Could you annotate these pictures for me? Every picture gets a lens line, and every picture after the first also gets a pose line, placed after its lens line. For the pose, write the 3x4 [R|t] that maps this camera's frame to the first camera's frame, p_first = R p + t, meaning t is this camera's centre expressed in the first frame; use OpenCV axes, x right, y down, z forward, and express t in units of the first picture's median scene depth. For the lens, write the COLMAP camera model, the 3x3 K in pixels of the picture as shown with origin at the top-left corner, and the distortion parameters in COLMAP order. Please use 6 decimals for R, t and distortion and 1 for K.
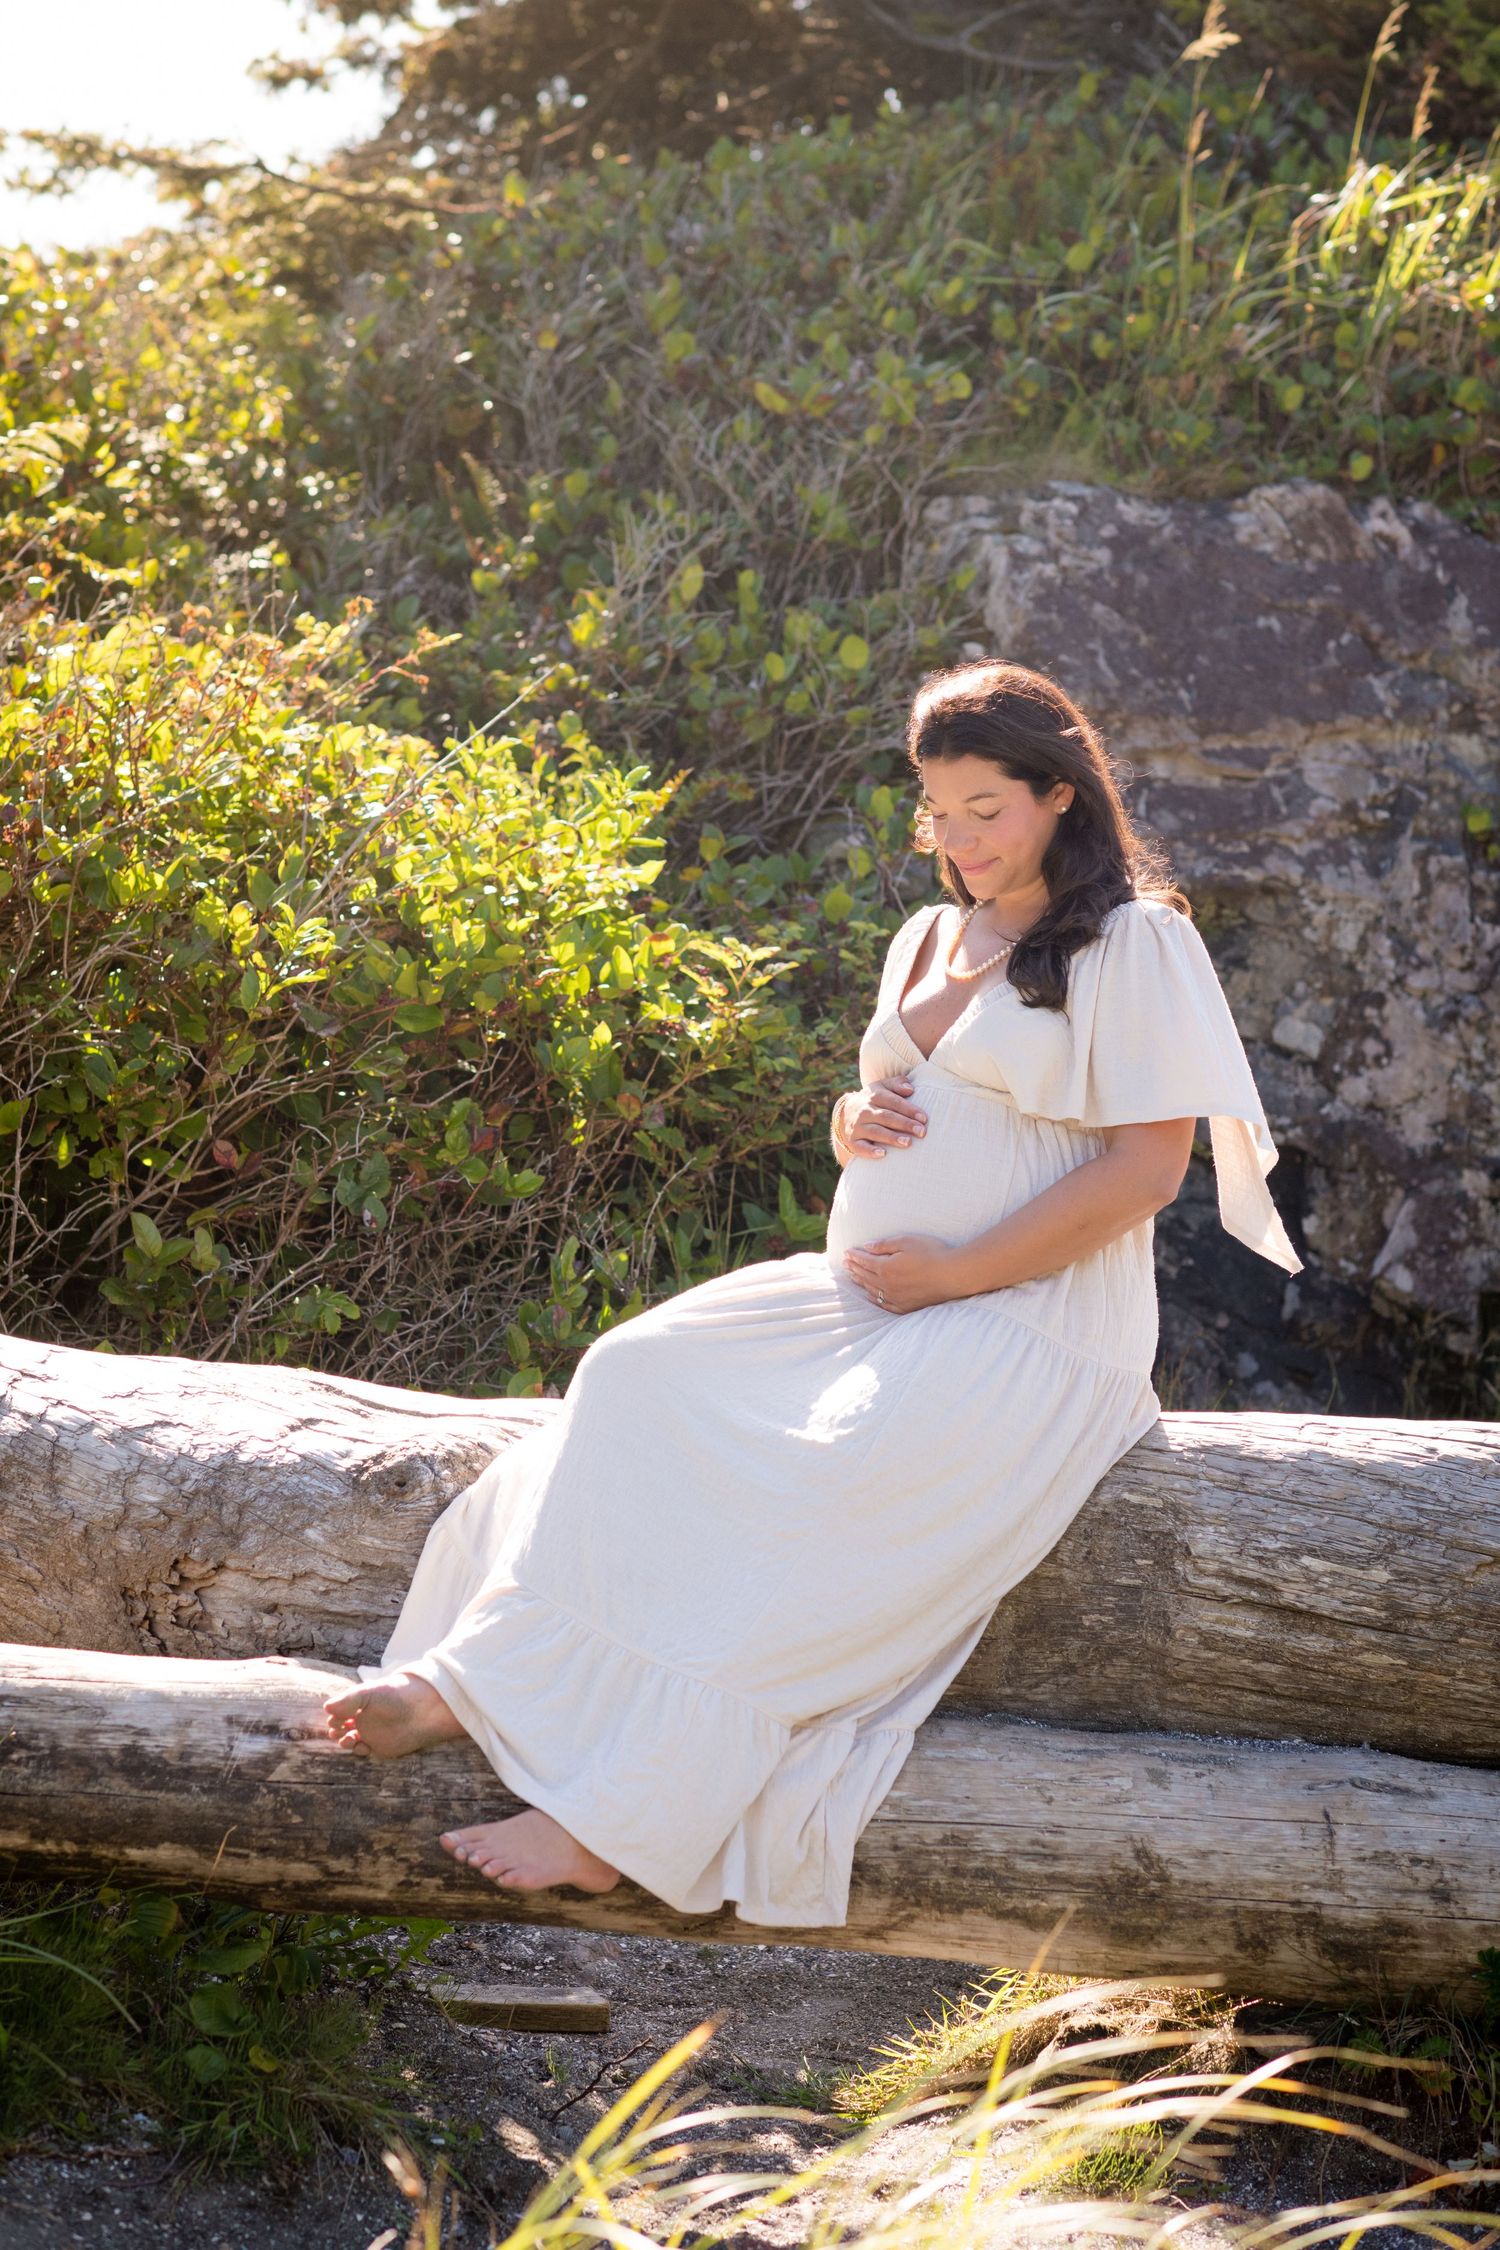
lens RADIAL K [[5429.7, 0, 746.1], [0, 5429.7, 1129.7], [0, 0, 1]] dist [-0.131622, 0.000000]
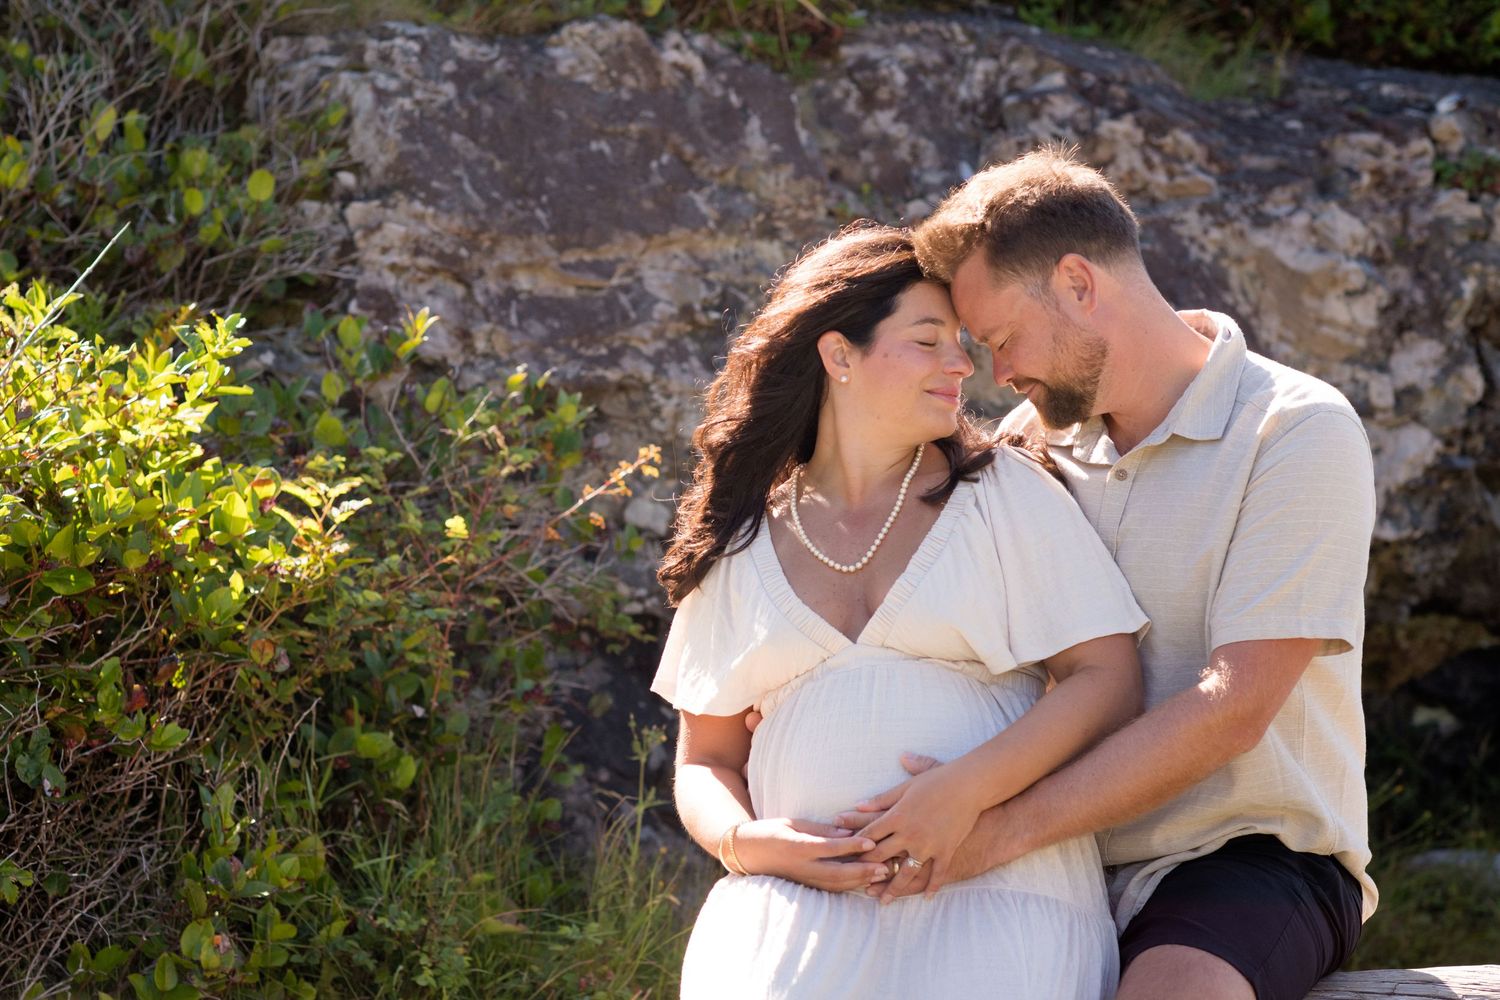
lens RADIAL K [[3901.1, 0, 627.4], [0, 3901.1, 575.0], [0, 0, 1]] dist [-0.094271, 0.000000]
pose [[0.949829, -0.057979, 0.307348, -0.150584], [0.048037, 0.998051, 0.039821, -0.037222], [-0.309058, -0.023059, 0.950764, 0.233200]]
